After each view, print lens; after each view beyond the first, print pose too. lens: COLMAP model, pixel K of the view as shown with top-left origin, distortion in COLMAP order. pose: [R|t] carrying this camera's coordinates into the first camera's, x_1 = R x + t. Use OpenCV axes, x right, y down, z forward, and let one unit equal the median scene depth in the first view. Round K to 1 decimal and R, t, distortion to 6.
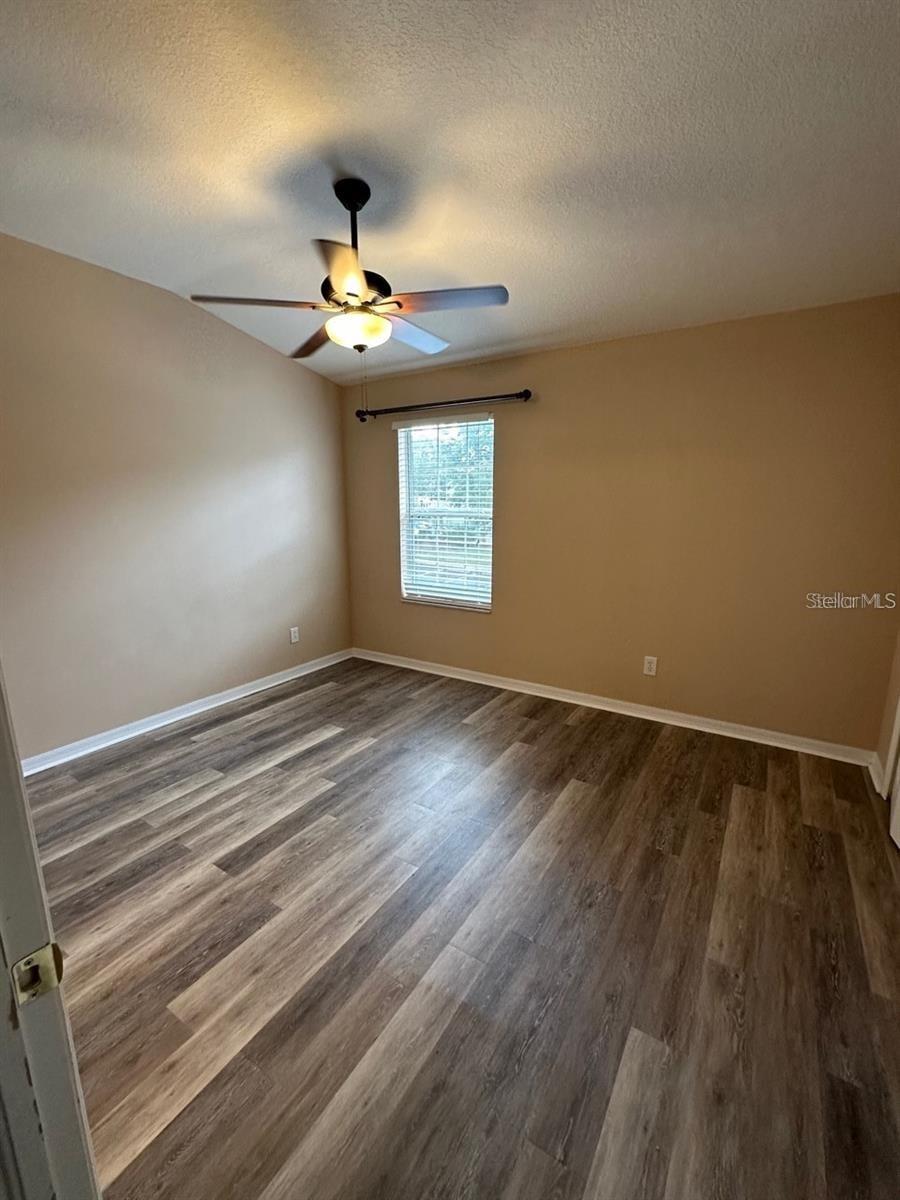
lens RADIAL K [[506.0, 0, 451.1], [0, 506.0, 601.0], [0, 0, 1]] dist [-0.004046, 0.001209]
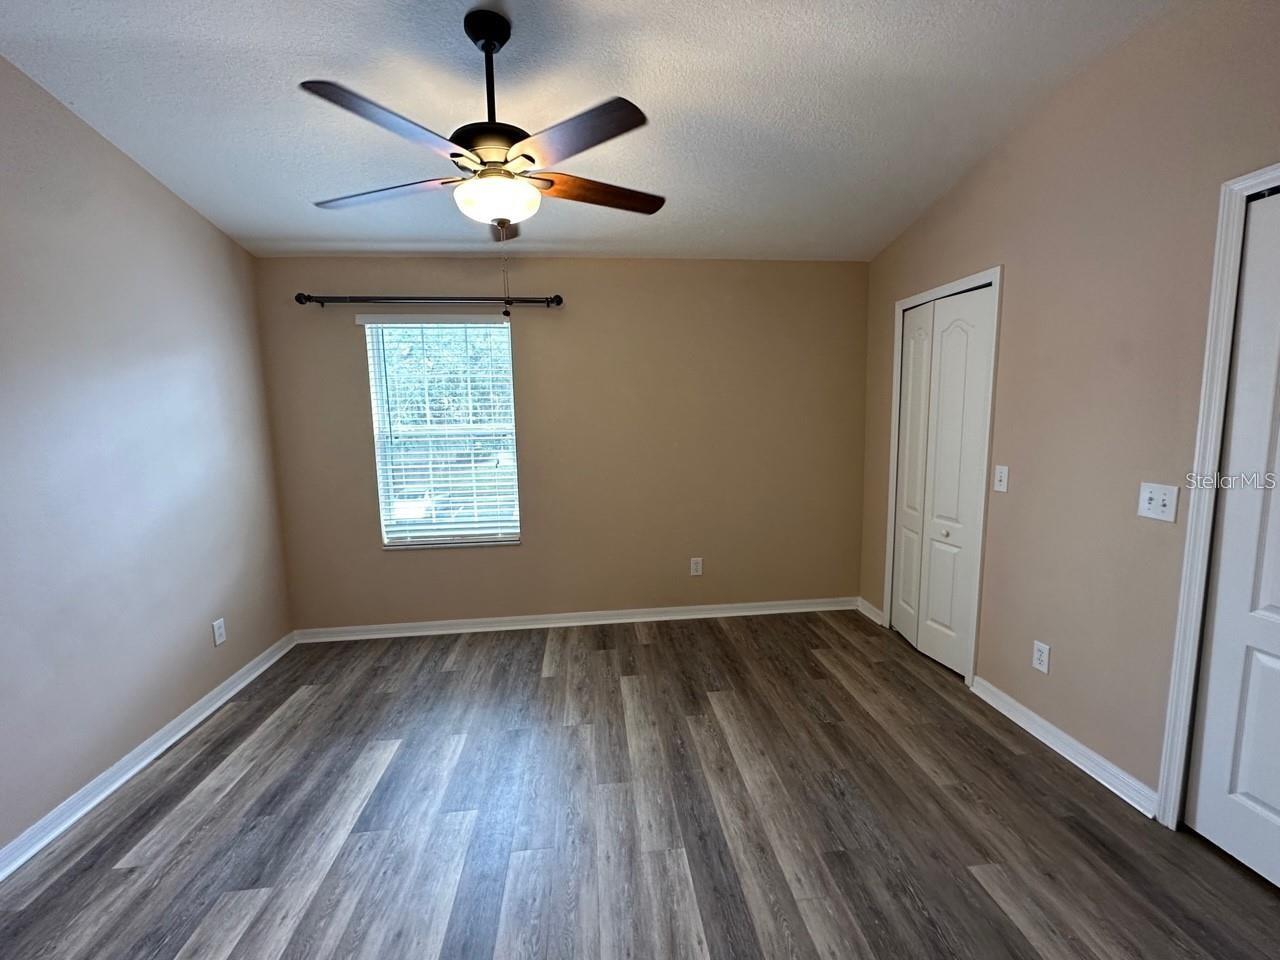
lens RADIAL K [[539.7, 0, 641.7], [0, 539.7, 478.8], [0, 0, 1]] dist [-0.004046, 0.001209]
pose [[0.782061, -0.092596, 0.616284, -0.373961], [0.138111, 0.990062, -0.026507, -0.039010], [-0.607705, 0.105846, 0.787078, 0.168480]]
